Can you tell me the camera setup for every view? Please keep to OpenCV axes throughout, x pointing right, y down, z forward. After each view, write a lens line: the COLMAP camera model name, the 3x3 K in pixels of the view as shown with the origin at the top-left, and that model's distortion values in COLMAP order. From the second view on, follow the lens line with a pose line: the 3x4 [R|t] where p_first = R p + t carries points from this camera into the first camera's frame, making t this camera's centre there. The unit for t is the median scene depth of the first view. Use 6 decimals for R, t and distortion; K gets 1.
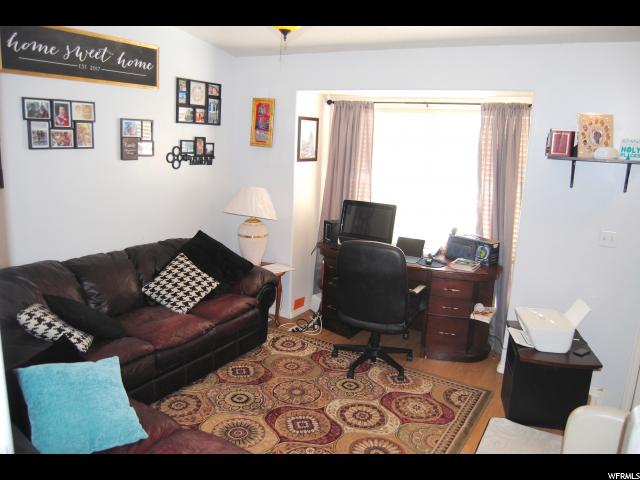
lens RADIAL K [[519.0, 0, 321.3], [0, 519.0, 241.8], [0, 0, 1]] dist [-0.056389, 0.011821]
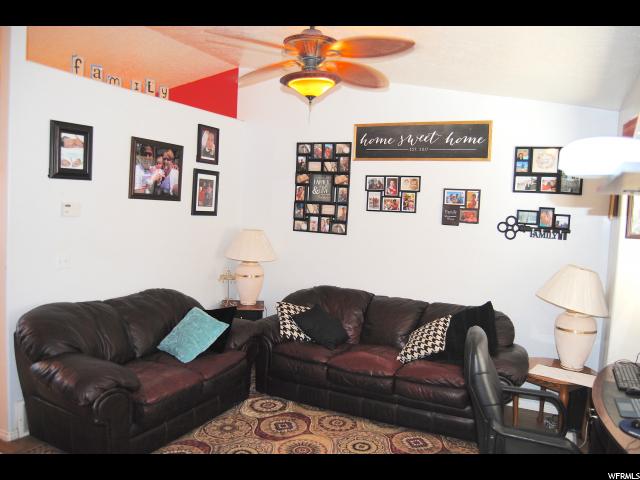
lens RADIAL K [[519.0, 0, 322.5], [0, 519.0, 238.1], [0, 0, 1]] dist [-0.056389, 0.011821]
pose [[0.075315, 0.013966, -0.997062, 0.712106], [-0.247985, 0.968750, -0.005163, -0.056366], [0.965832, 0.247645, 0.076425, 0.643729]]
